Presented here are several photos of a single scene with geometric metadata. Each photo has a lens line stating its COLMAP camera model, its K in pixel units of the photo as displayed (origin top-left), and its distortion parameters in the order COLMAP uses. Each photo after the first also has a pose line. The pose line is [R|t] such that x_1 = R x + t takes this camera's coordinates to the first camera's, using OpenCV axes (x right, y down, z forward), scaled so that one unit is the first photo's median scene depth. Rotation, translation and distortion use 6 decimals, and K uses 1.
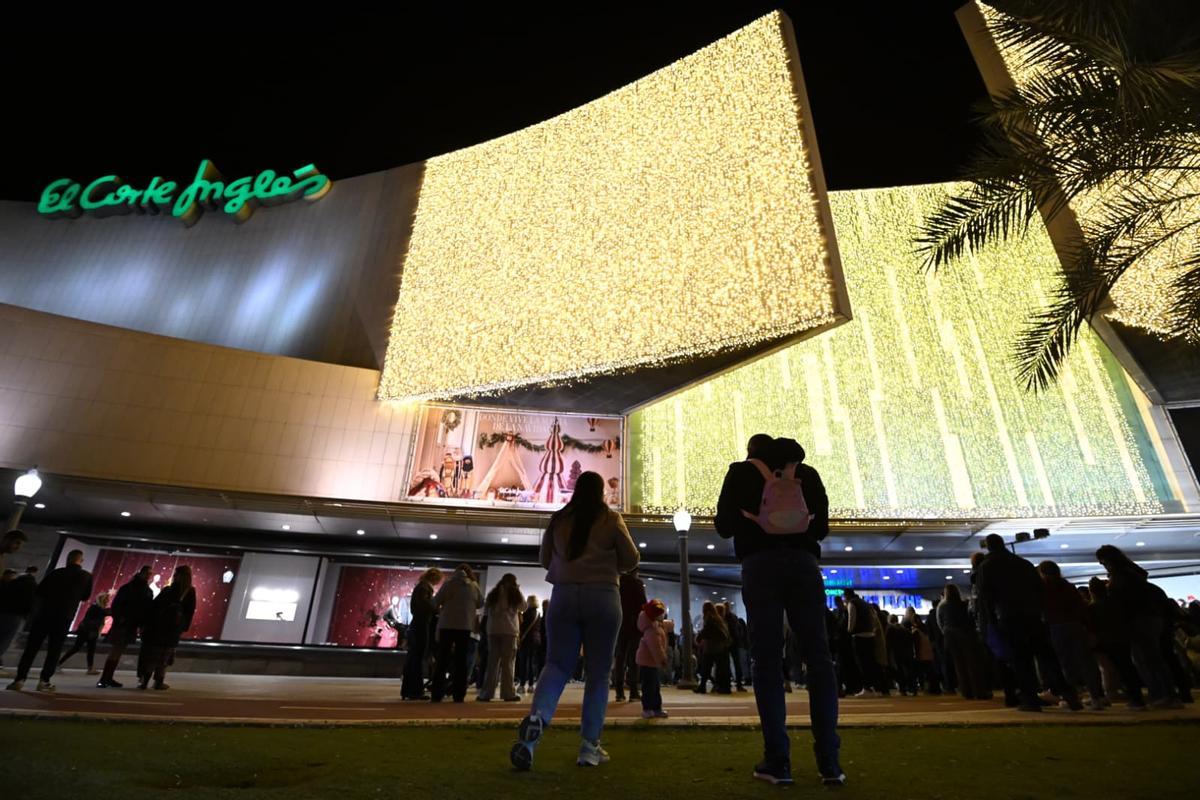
lens RADIAL K [[590.0, 0, 600.6], [0, 590.0, 395.2], [0, 0, 1]] dist [-0.033826, -0.001152]
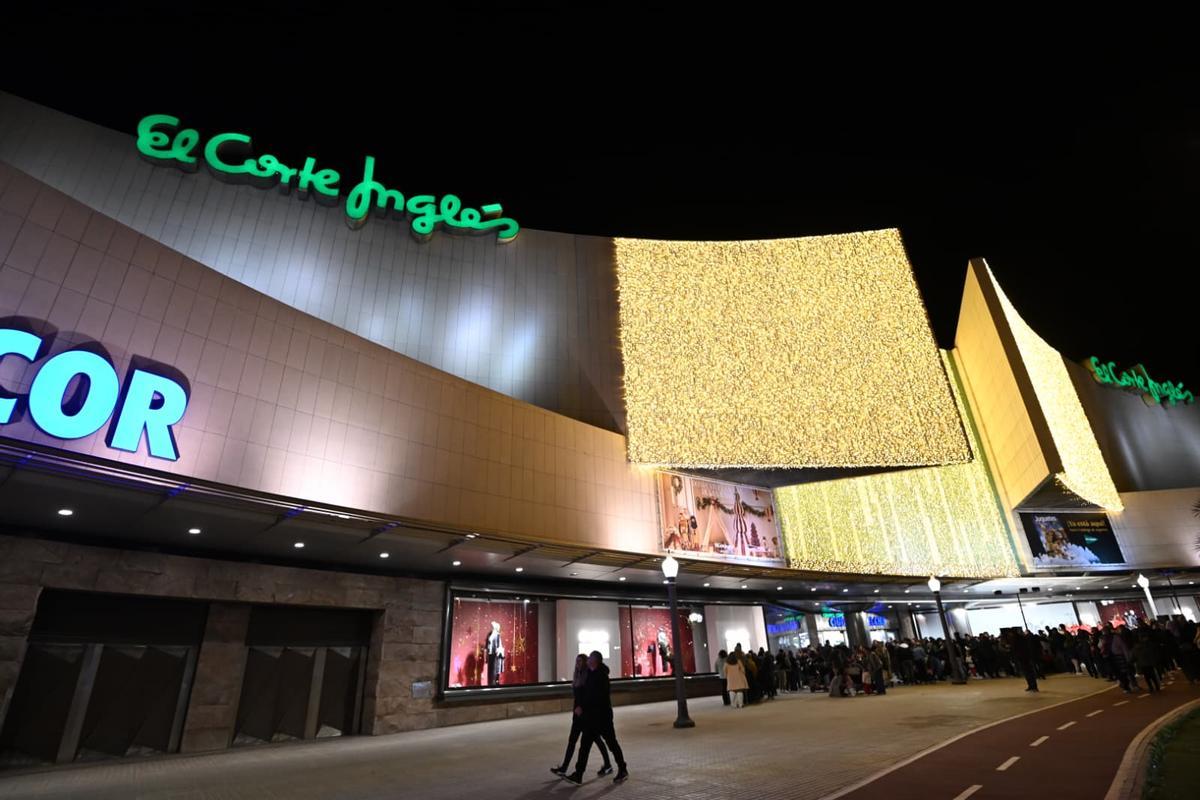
lens RADIAL K [[592.9, 0, 606.7], [0, 592.9, 398.2], [0, 0, 1]] dist [-0.033423, -0.000846]
pose [[0.879172, 0.147059, 0.453245, -0.962644], [-0.149718, 0.988266, -0.030239, -0.075506], [-0.452374, -0.041273, 0.890873, -0.022393]]
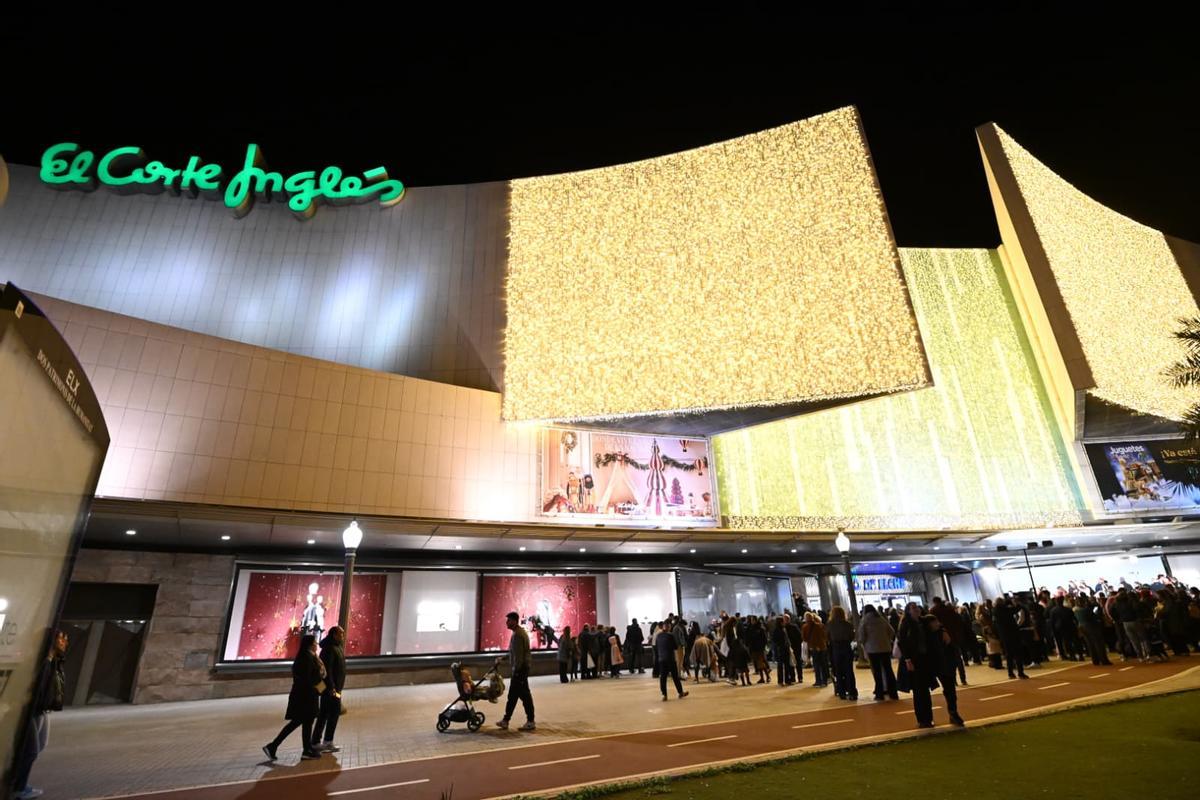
lens RADIAL K [[592.9, 0, 606.7], [0, 592.9, 398.2], [0, 0, 1]] dist [-0.033423, -0.000846]
pose [[0.971998, 0.033879, 0.232536, -0.445686], [-0.047282, 0.997511, 0.052308, -0.099578], [-0.230185, -0.061838, 0.971180, -0.092851]]
